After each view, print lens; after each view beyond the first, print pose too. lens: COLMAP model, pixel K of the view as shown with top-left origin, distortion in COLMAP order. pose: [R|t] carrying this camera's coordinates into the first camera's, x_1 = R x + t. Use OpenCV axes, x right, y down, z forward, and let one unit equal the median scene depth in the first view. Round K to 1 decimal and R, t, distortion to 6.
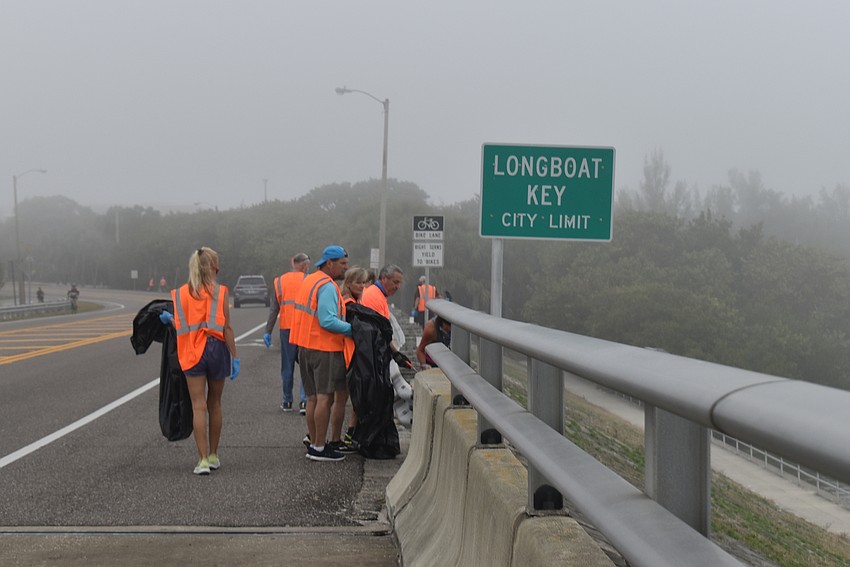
lens RADIAL K [[990.1, 0, 472.9], [0, 990.1, 271.2], [0, 0, 1]] dist [0.014807, 0.013678]
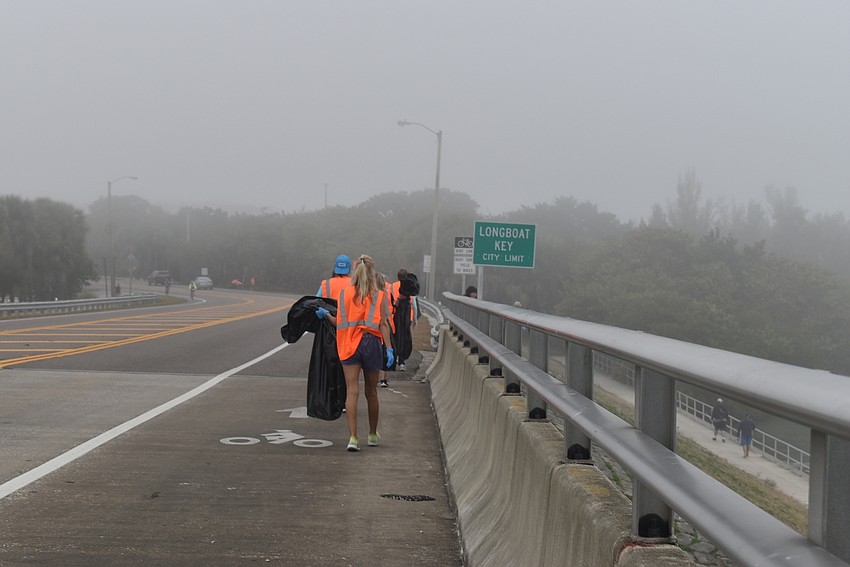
lens RADIAL K [[1054.3, 0, 425.0], [0, 1054.3, 283.5], [0, 0, 1]] dist [-0.013659, -0.047744]
pose [[0.994519, 0.024026, -0.101761, 0.027569], [-0.023110, 0.999681, 0.010168, -0.002797], [0.101973, -0.007760, 0.994757, -0.257523]]
